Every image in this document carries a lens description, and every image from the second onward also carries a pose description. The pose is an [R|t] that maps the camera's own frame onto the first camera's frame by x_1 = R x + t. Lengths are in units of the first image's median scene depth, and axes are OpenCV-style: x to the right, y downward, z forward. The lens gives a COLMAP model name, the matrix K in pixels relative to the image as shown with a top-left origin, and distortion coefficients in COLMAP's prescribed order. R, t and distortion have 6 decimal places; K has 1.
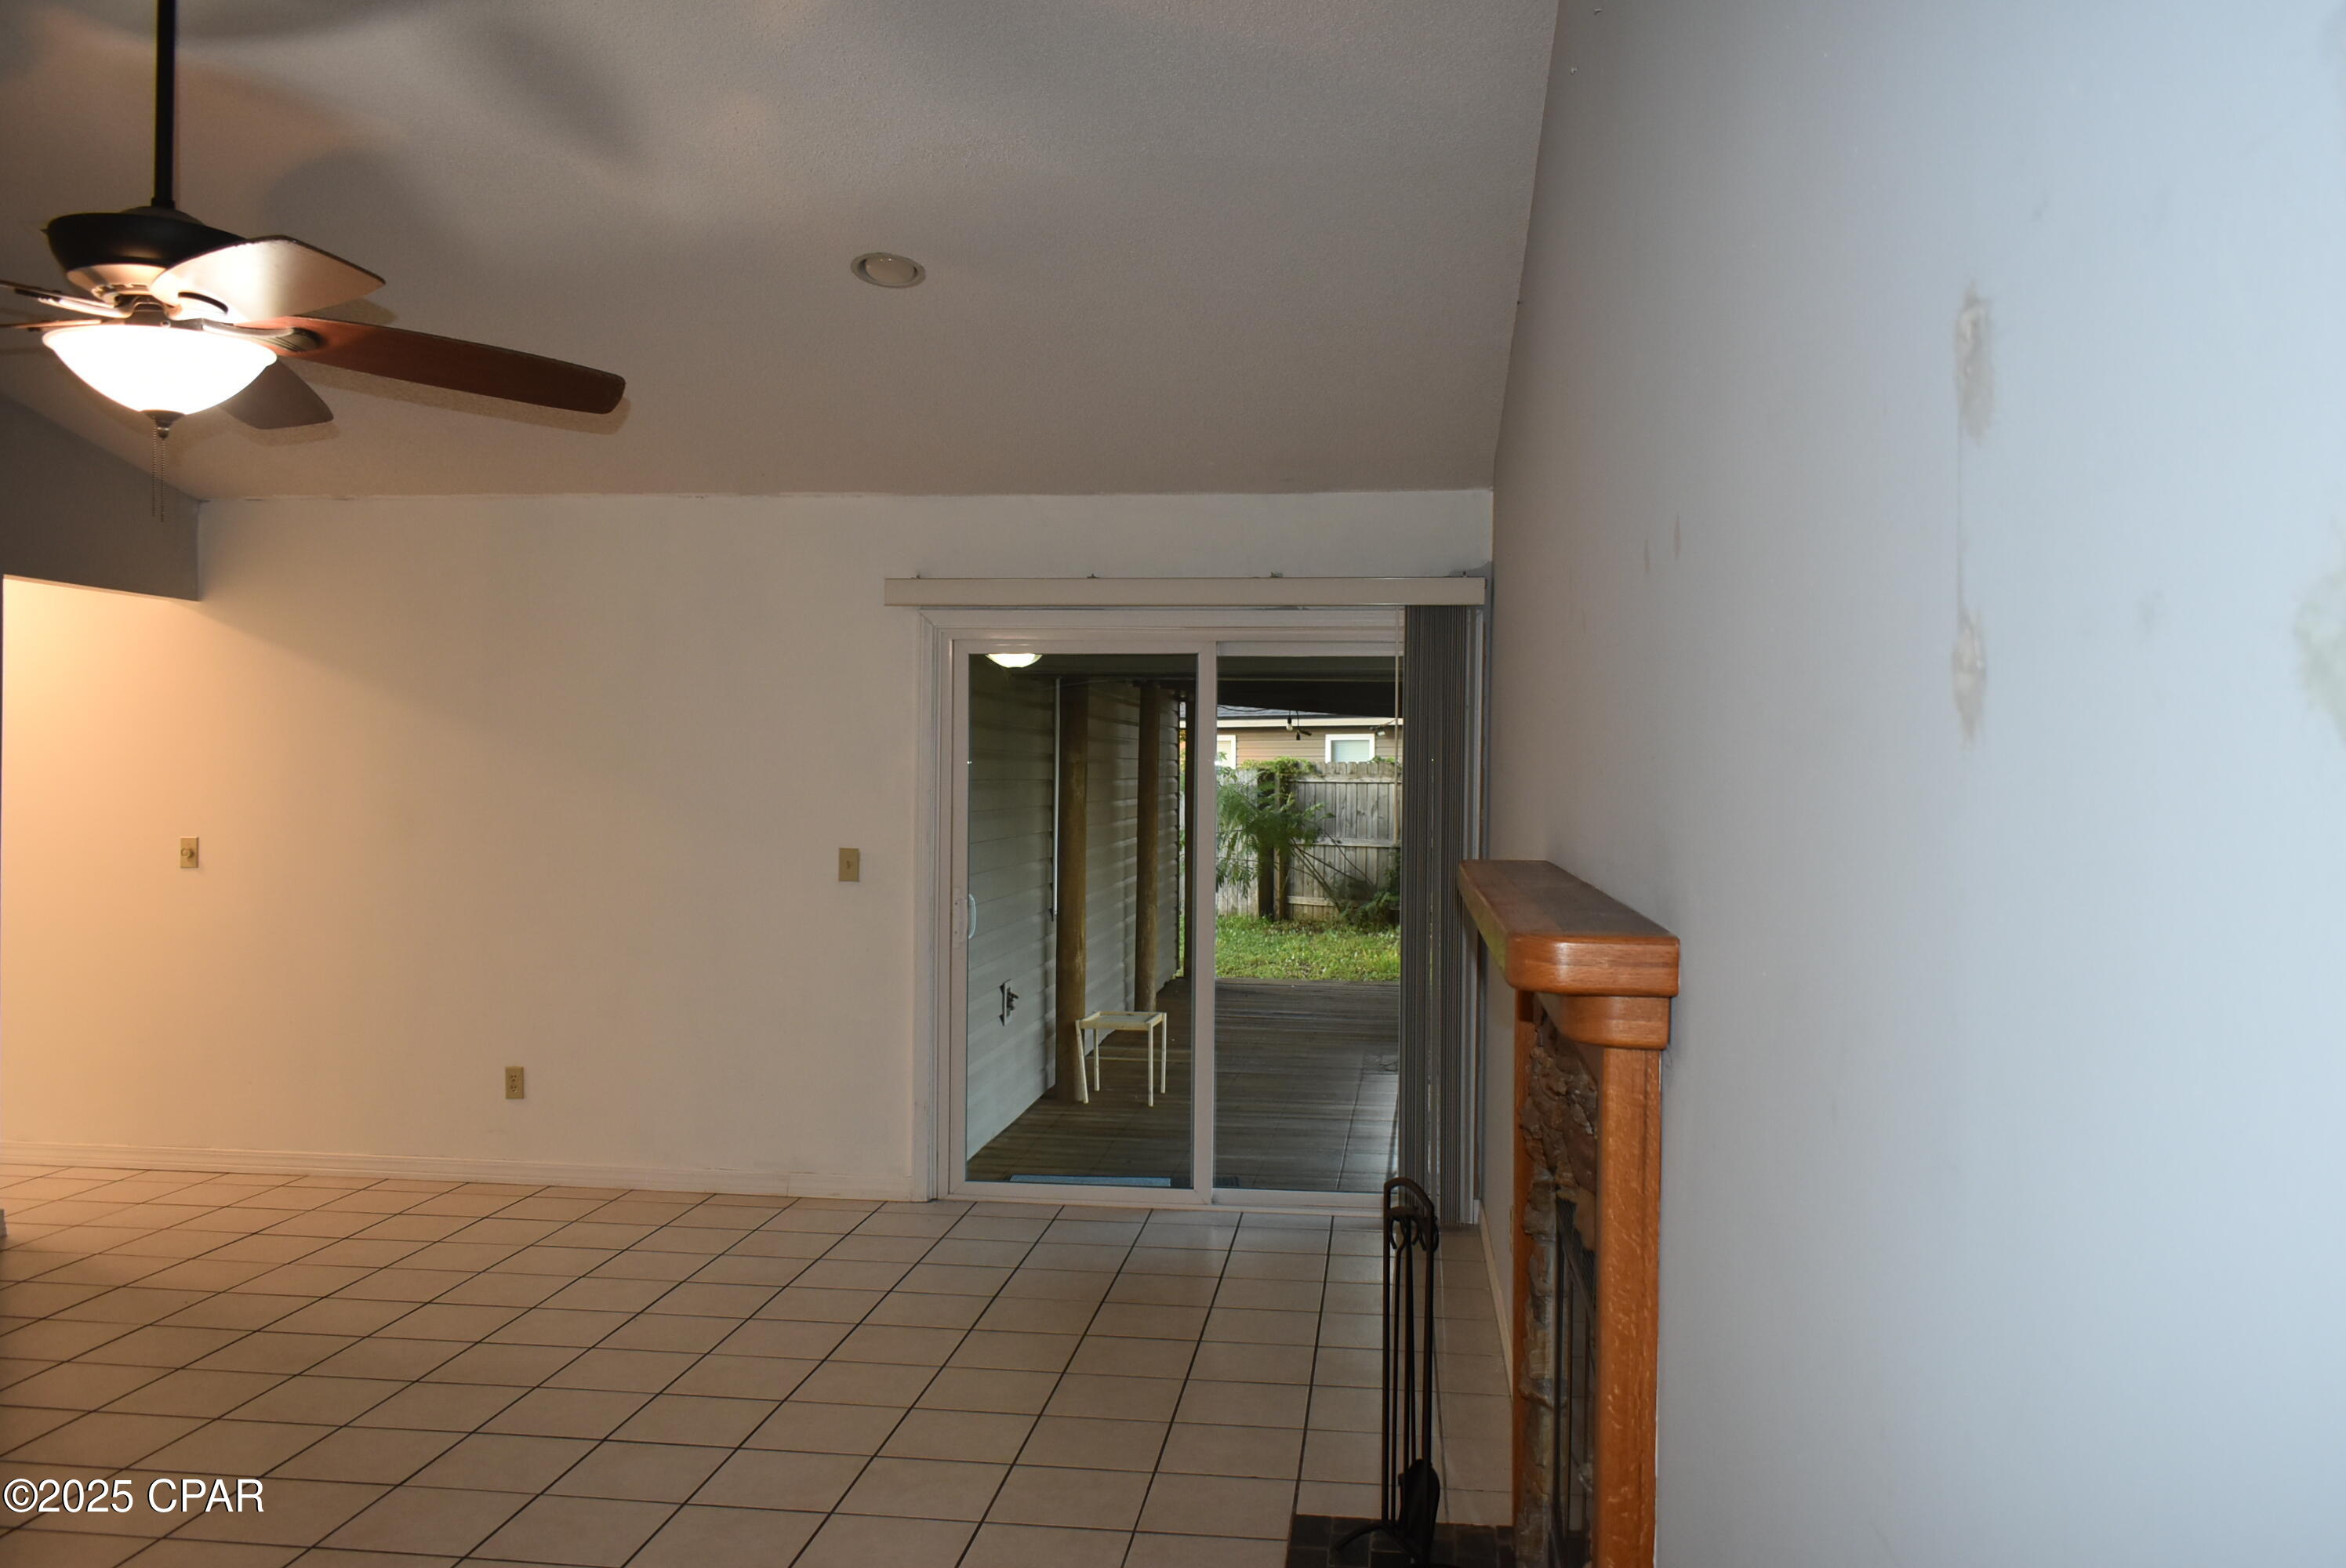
lens RADIAL K [[1822.9, 0, 1179.0], [0, 1822.9, 782.5], [0, 0, 1]] dist [-0.022309, 0.015452]
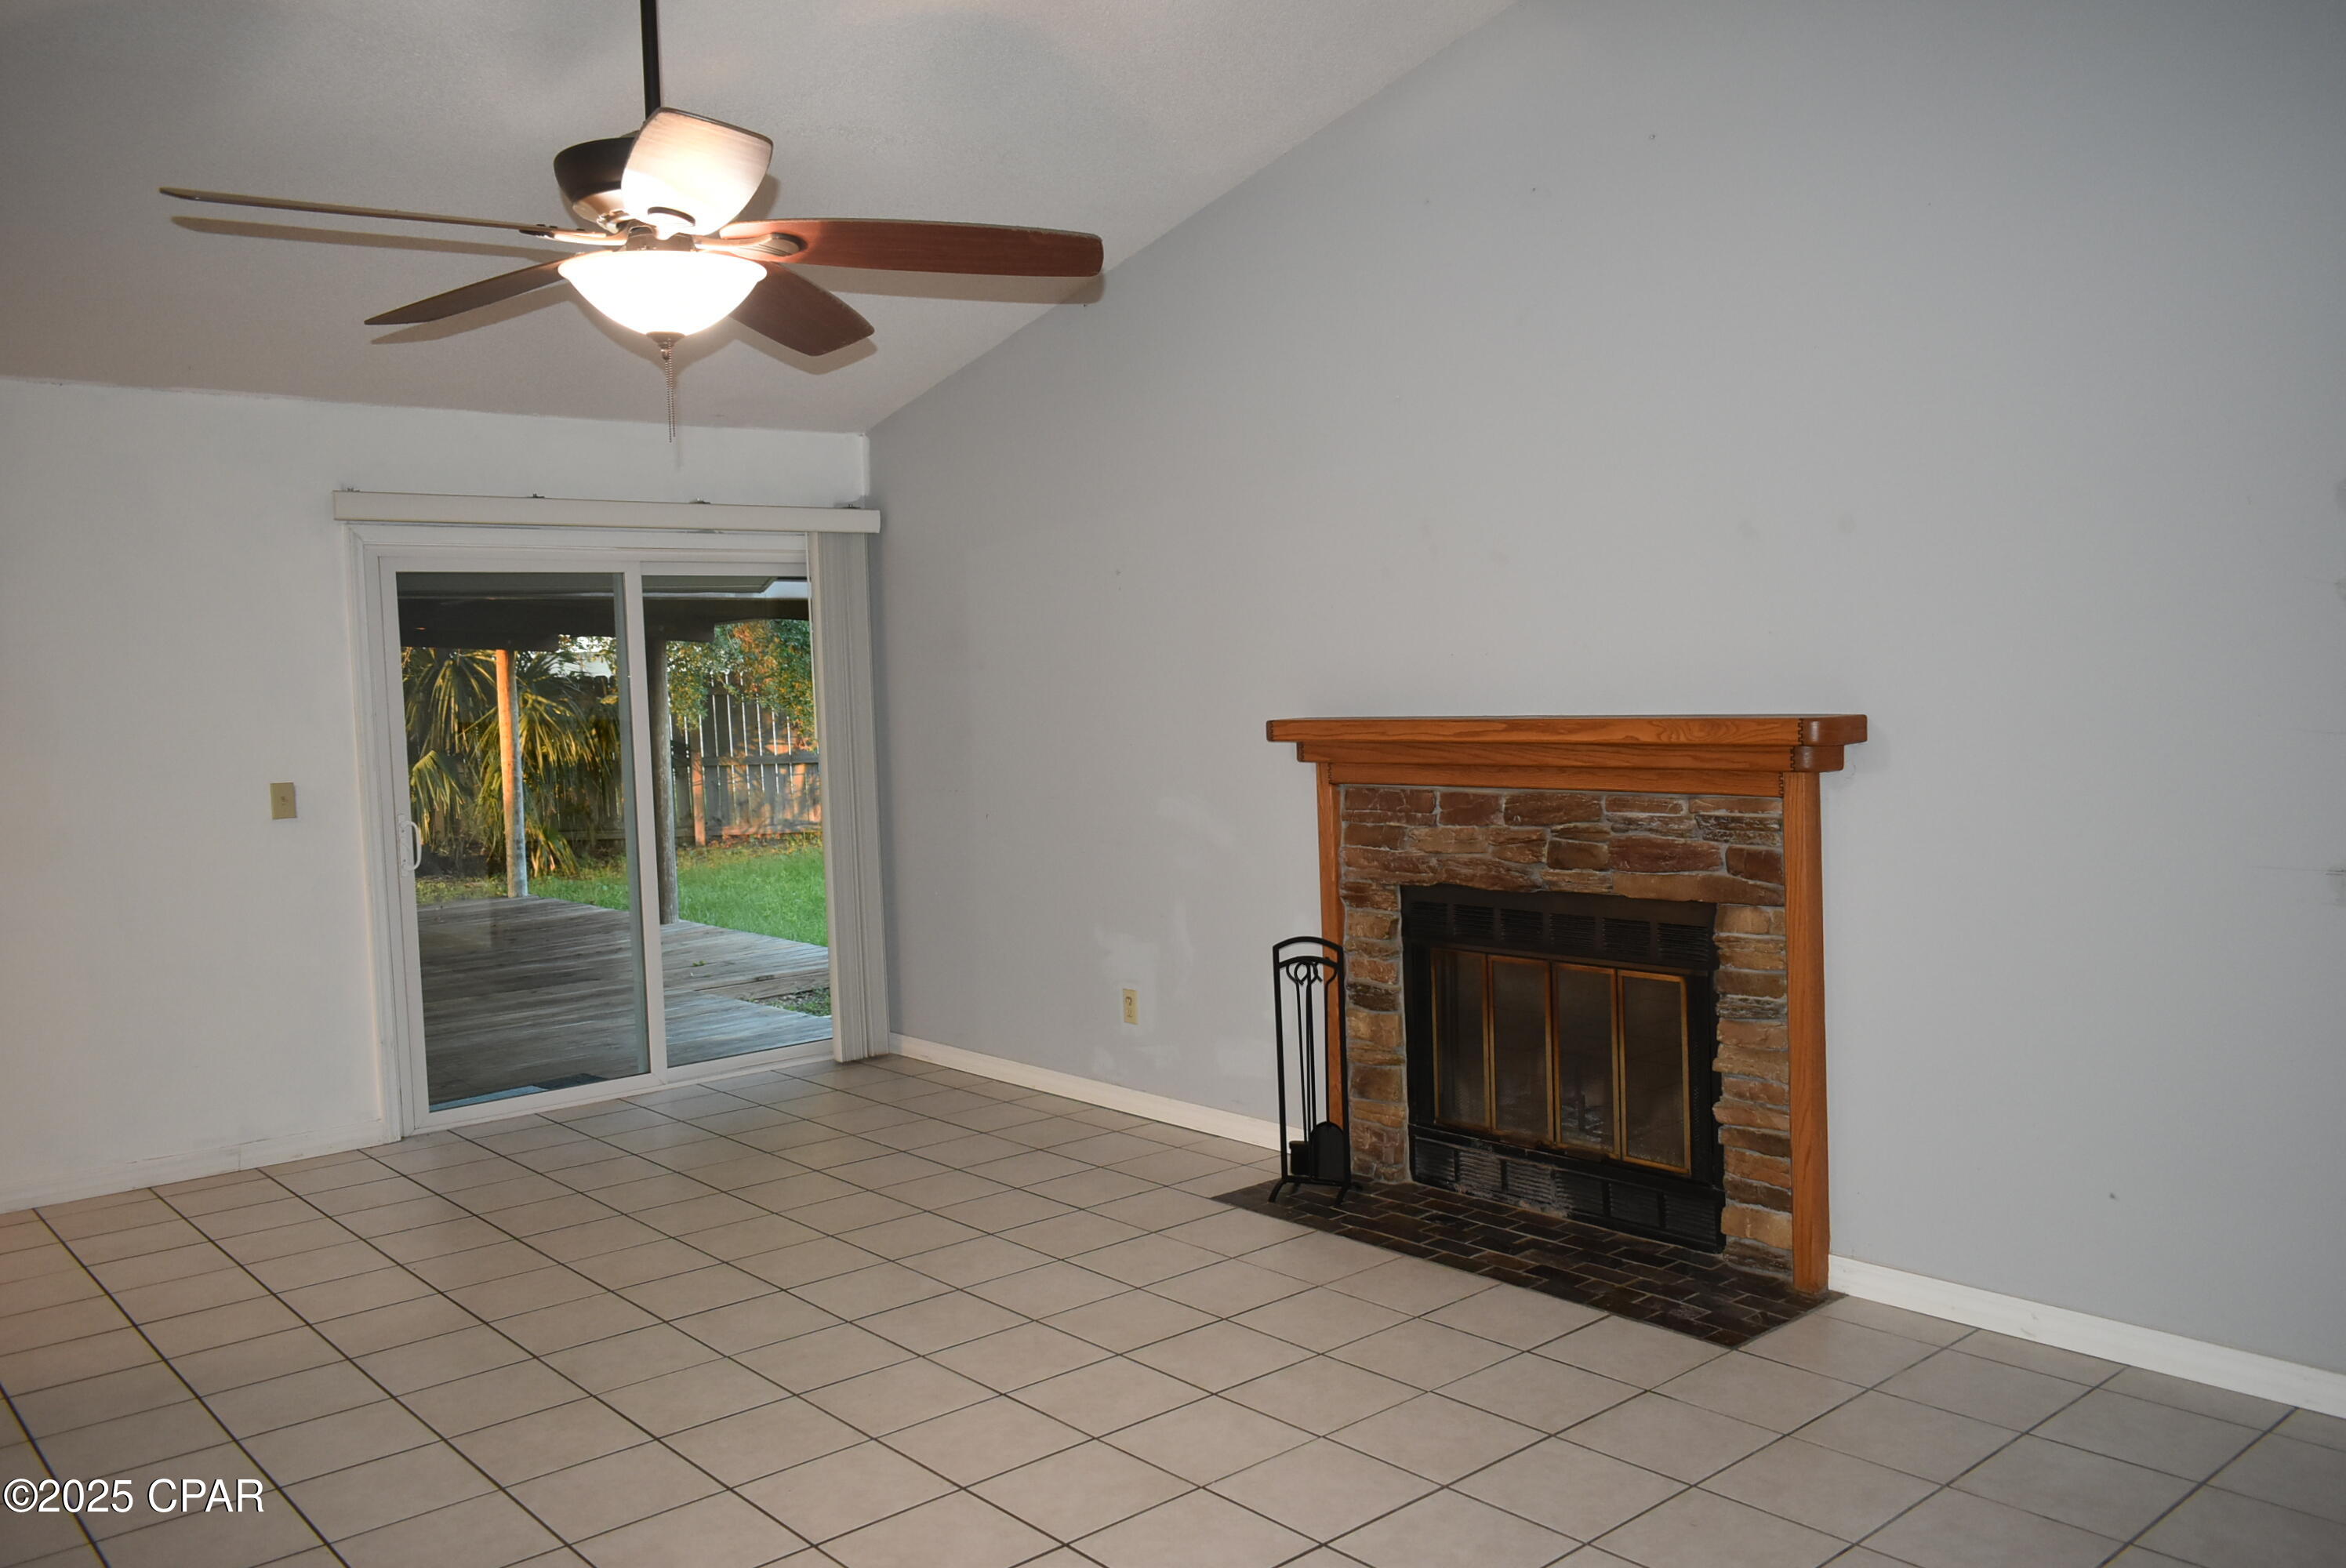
lens RADIAL K [[1822.9, 0, 1164.3], [0, 1822.9, 797.0], [0, 0, 1]] dist [-0.022309, 0.015452]
pose [[0.678813, -0.082875, 0.729620, -0.172785], [0.045935, 0.996457, 0.070448, -0.000312], [-0.732873, -0.014306, 0.680215, 0.015345]]
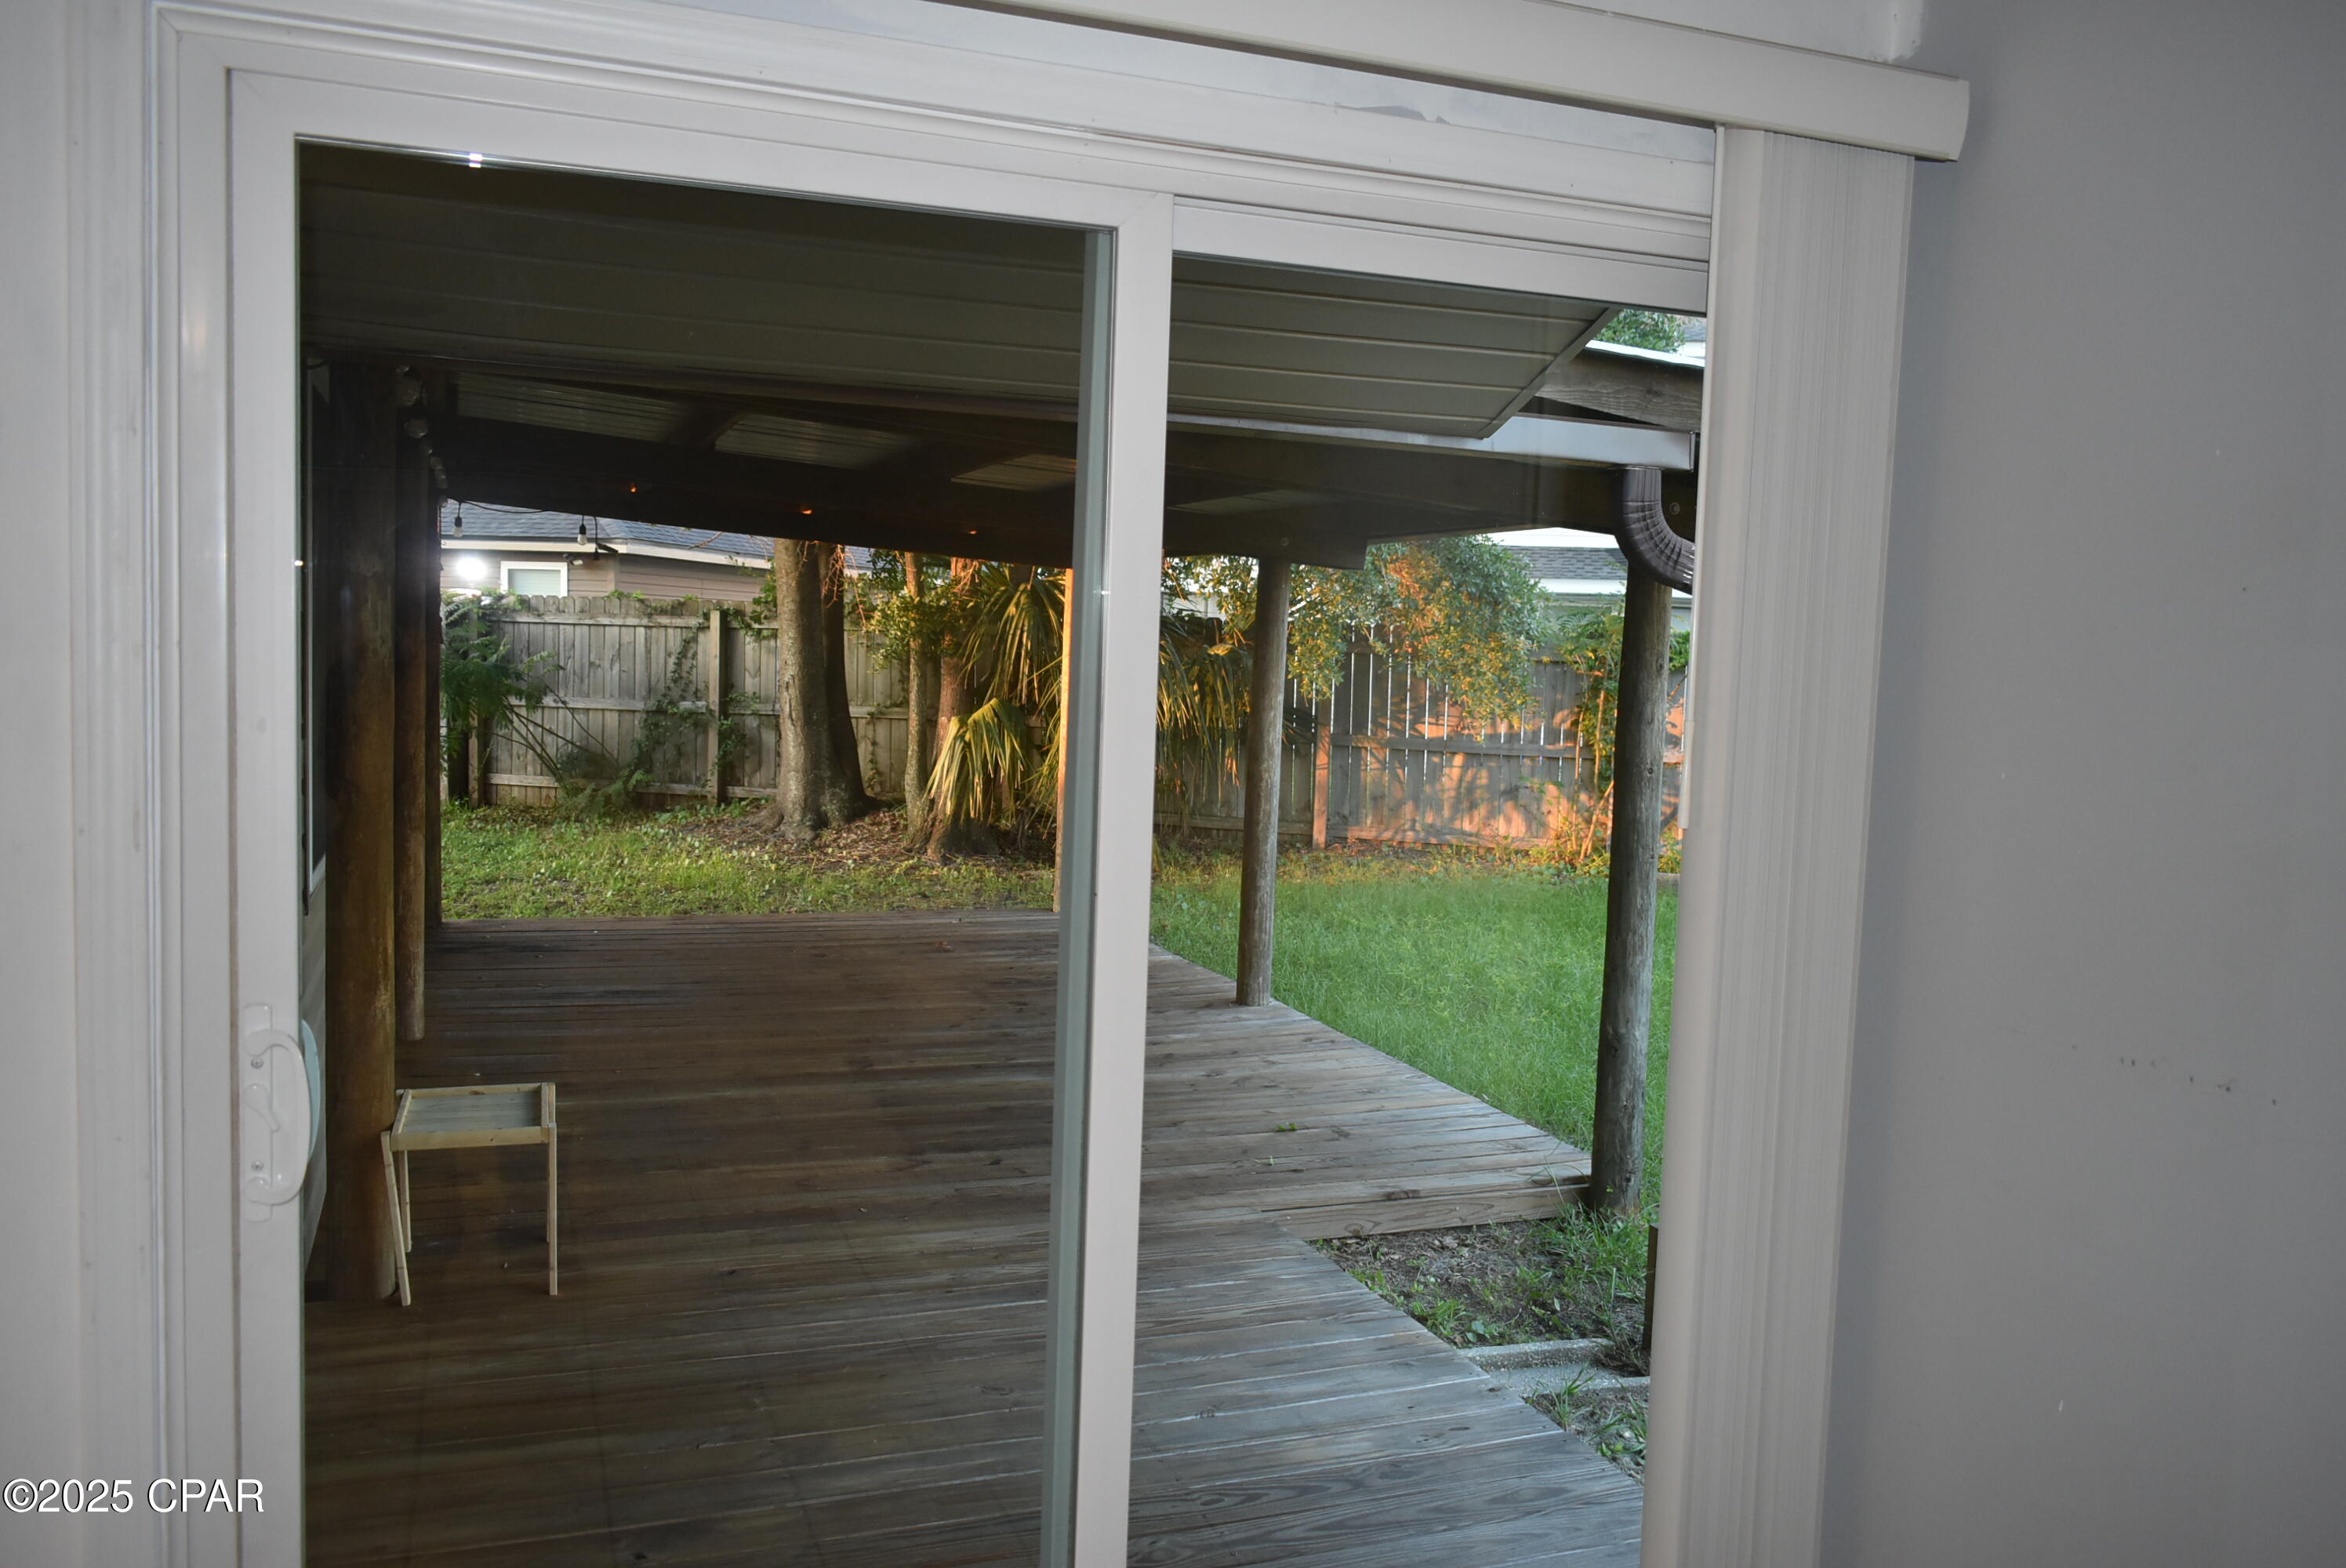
lens RADIAL K [[1822.9, 0, 1228.8], [0, 1822.9, 739.3], [0, 0, 1]] dist [-0.022309, 0.015452]
pose [[0.873913, -0.004531, 0.486060, -0.039966], [-0.026290, 0.998052, 0.056571, -0.002279], [-0.485370, -0.062217, 0.872092, 0.211037]]
